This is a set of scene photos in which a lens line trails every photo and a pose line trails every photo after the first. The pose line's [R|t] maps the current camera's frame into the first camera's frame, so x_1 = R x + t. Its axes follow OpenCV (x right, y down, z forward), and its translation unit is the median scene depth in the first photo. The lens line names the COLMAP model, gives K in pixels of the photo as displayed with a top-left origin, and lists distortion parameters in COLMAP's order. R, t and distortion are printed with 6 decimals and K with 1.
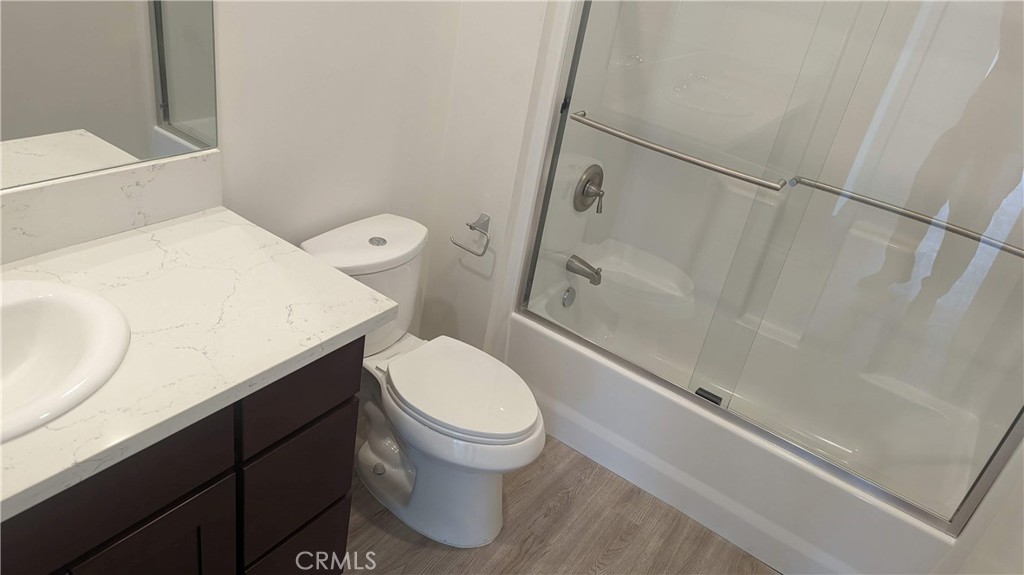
lens RADIAL K [[725.9, 0, 510.7], [0, 725.9, 269.1], [0, 0, 1]] dist [0.070630, -0.069489]
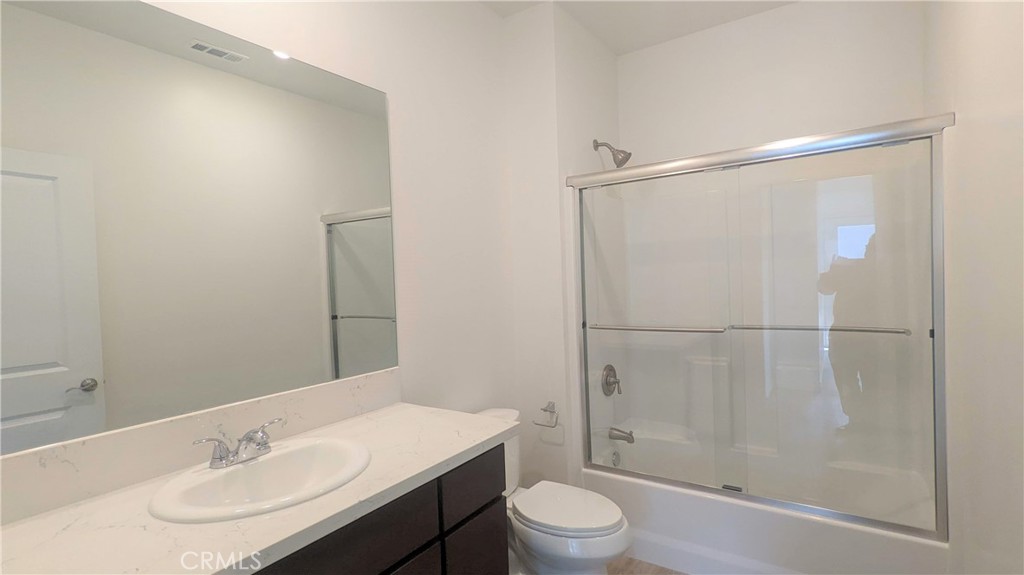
lens RADIAL K [[481.3, 0, 525.3], [0, 481.3, 292.9], [0, 0, 1]] dist [0.018568, 0.000289]
pose [[0.978093, -0.206055, 0.029581, -0.072328], [0.198123, 0.877840, -0.436056, 0.162573], [0.063884, 0.432364, 0.899433, -0.047926]]
